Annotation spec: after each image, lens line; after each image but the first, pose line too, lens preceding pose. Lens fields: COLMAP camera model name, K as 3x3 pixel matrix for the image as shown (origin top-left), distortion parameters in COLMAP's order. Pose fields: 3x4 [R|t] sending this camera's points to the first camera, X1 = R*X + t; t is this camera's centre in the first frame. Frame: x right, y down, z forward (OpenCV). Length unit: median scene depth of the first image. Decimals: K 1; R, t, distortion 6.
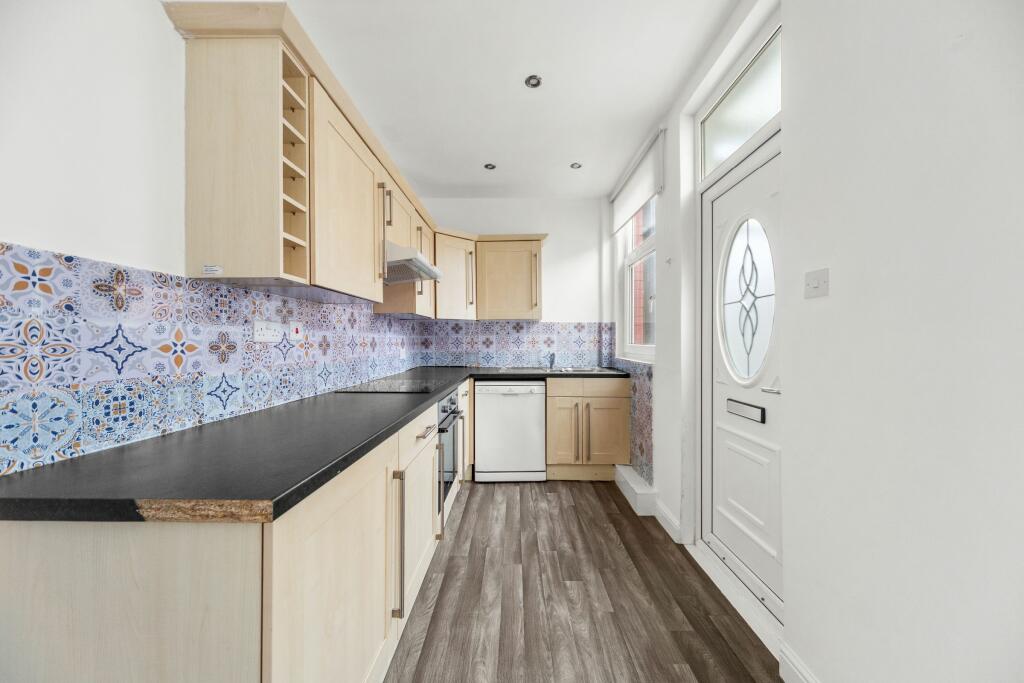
lens RADIAL K [[352.8, 0, 511.0], [0, 352.8, 338.7], [0, 0, 1]] dist [0.000467, -0.000127]
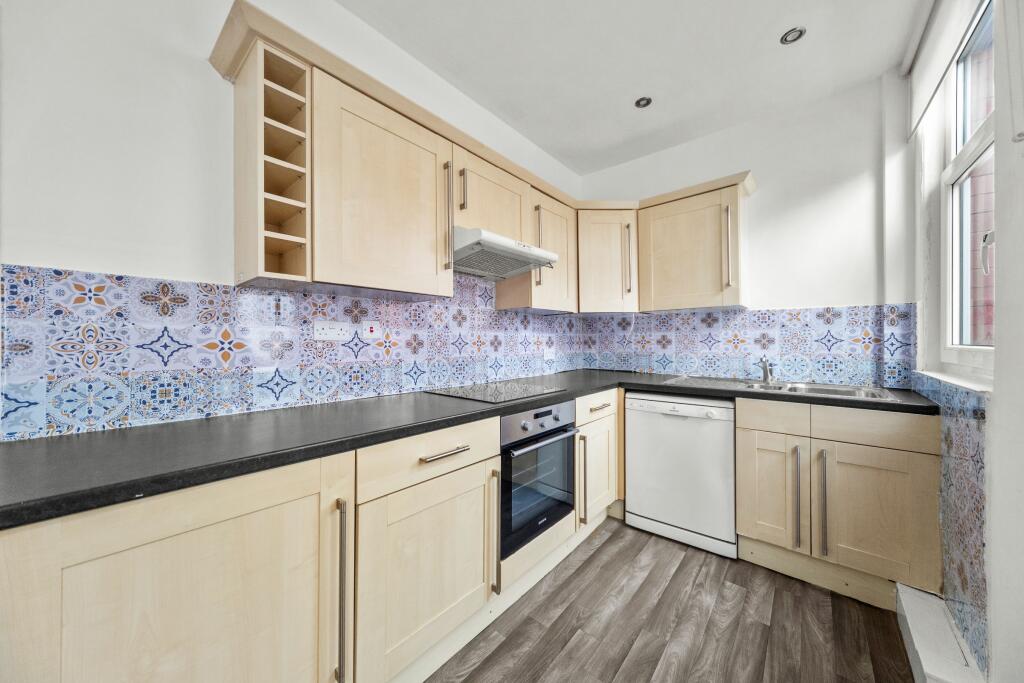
lens RADIAL K [[352.8, 0, 511.0], [0, 352.8, 338.7], [0, 0, 1]] dist [0.000467, -0.000127]
pose [[0.765093, -0.003299, -0.643912, 0.386656], [0.005608, 0.999983, 0.001541, 0.004539], [0.643896, -0.004790, 0.765098, 0.494896]]
